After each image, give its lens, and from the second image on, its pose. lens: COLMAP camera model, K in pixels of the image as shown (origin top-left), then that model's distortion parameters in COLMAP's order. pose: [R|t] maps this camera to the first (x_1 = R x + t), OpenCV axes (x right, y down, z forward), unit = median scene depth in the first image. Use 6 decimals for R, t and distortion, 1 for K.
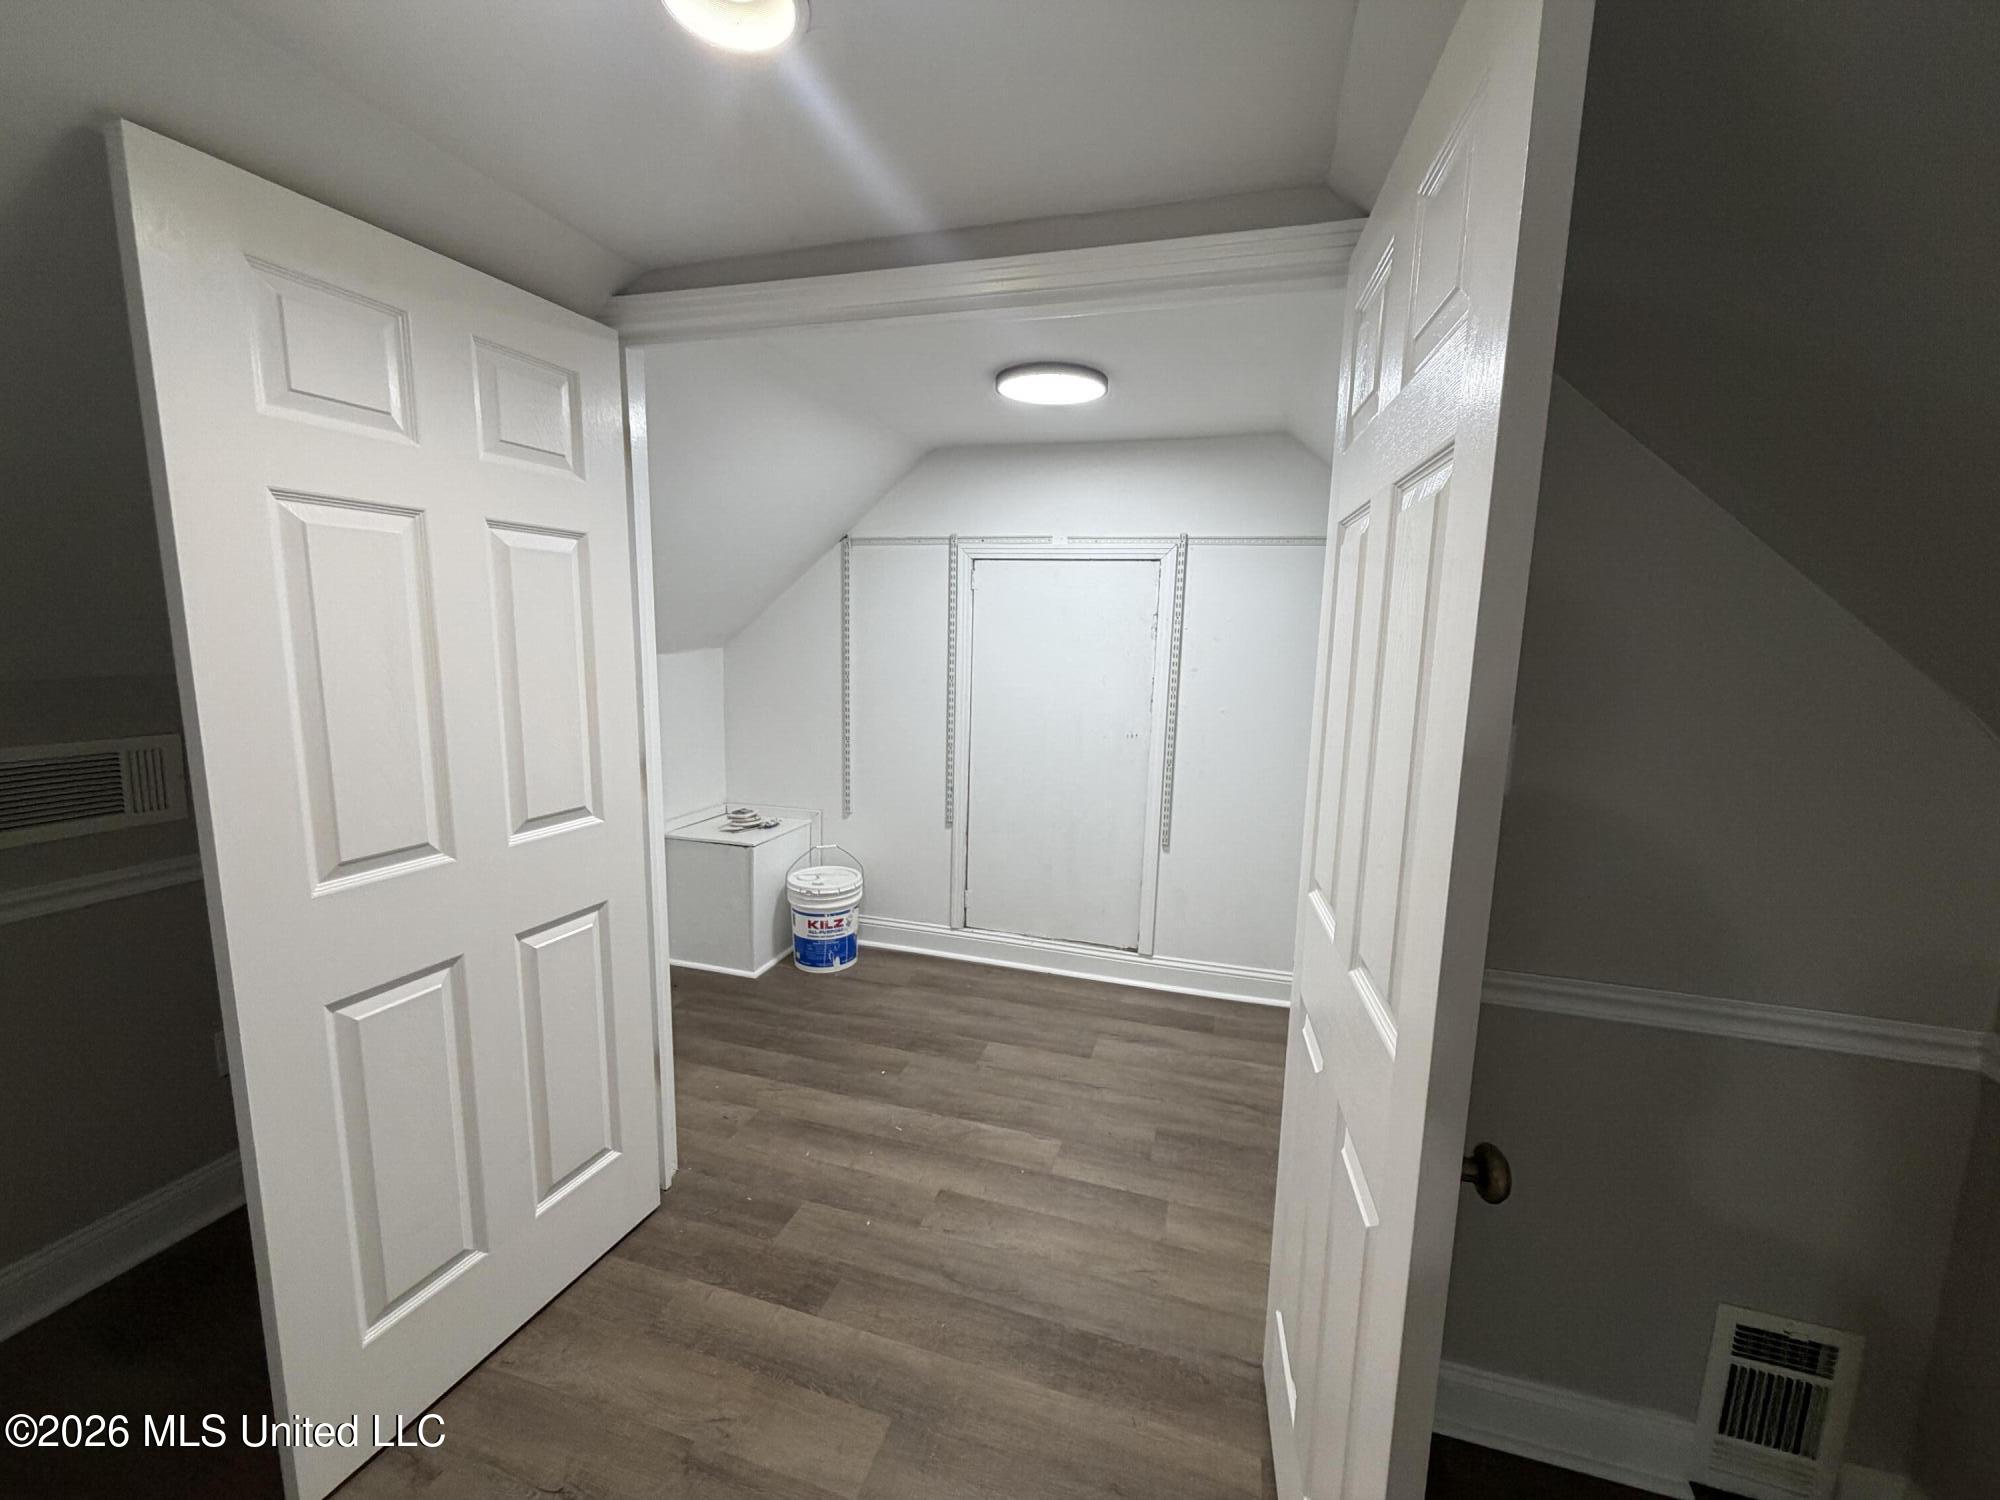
lens RADIAL K [[800.7, 0, 1004.0], [0, 800.7, 750.8], [0, 0, 1]] dist [-0.008682, -0.000149]
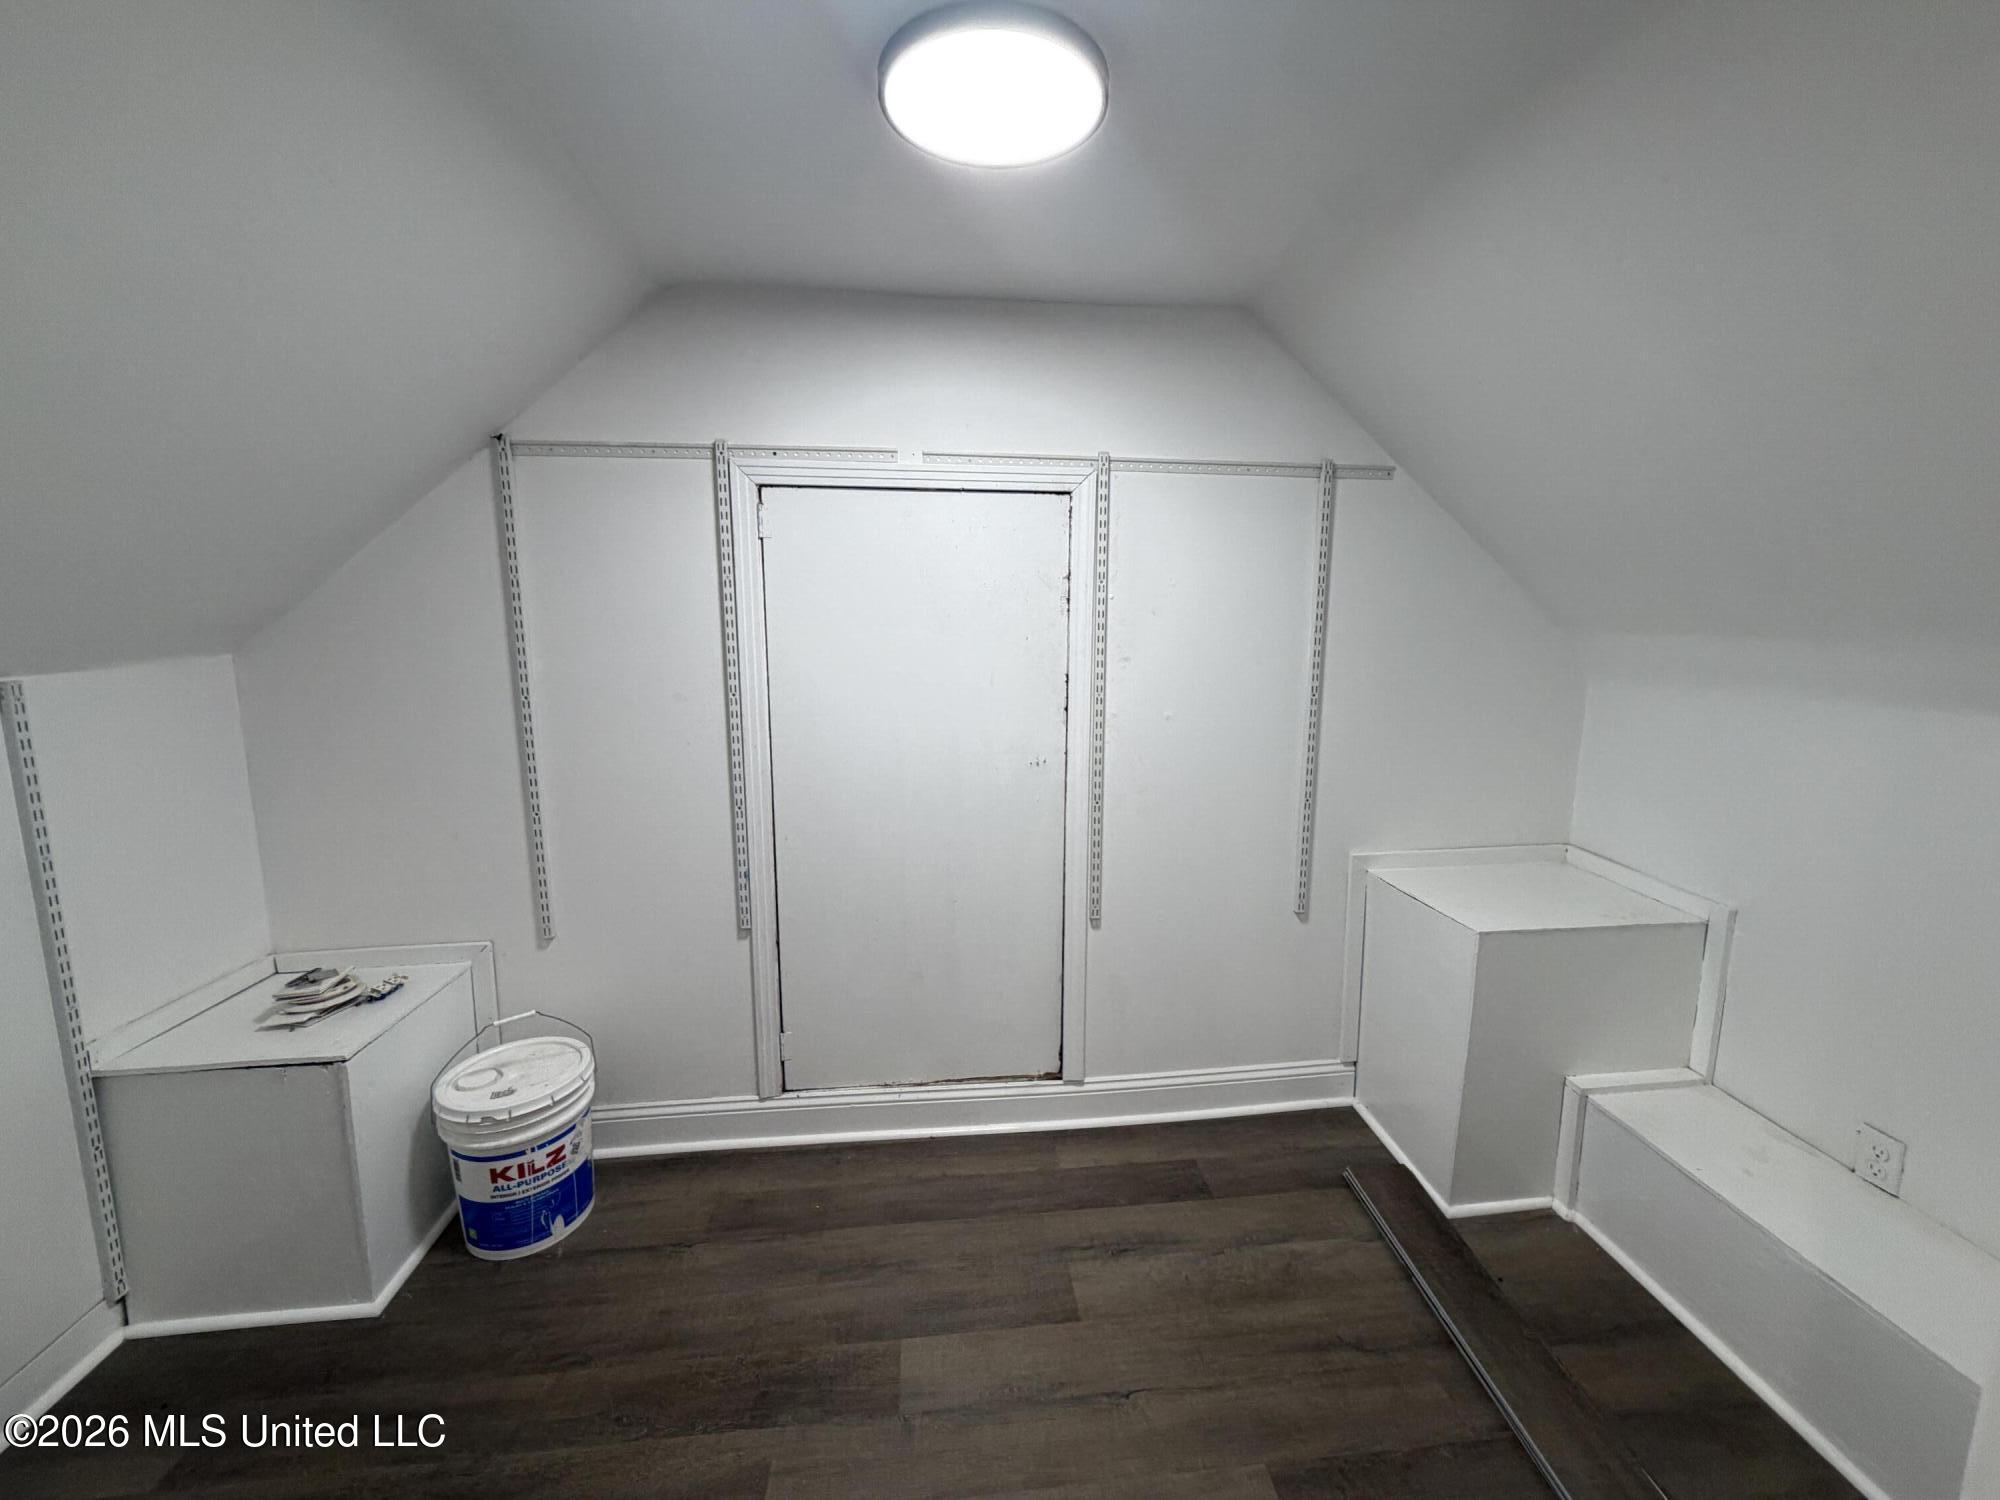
lens RADIAL K [[801.5, 0, 1004.8], [0, 801.5, 744.6], [0, 0, 1]] dist [-0.001793, 0.000571]
pose [[0.920408, -0.084624, 0.381691, -0.111110], [0.078937, 0.996411, 0.030563, -0.053976], [-0.382908, 0.001999, 0.923785, 0.386478]]
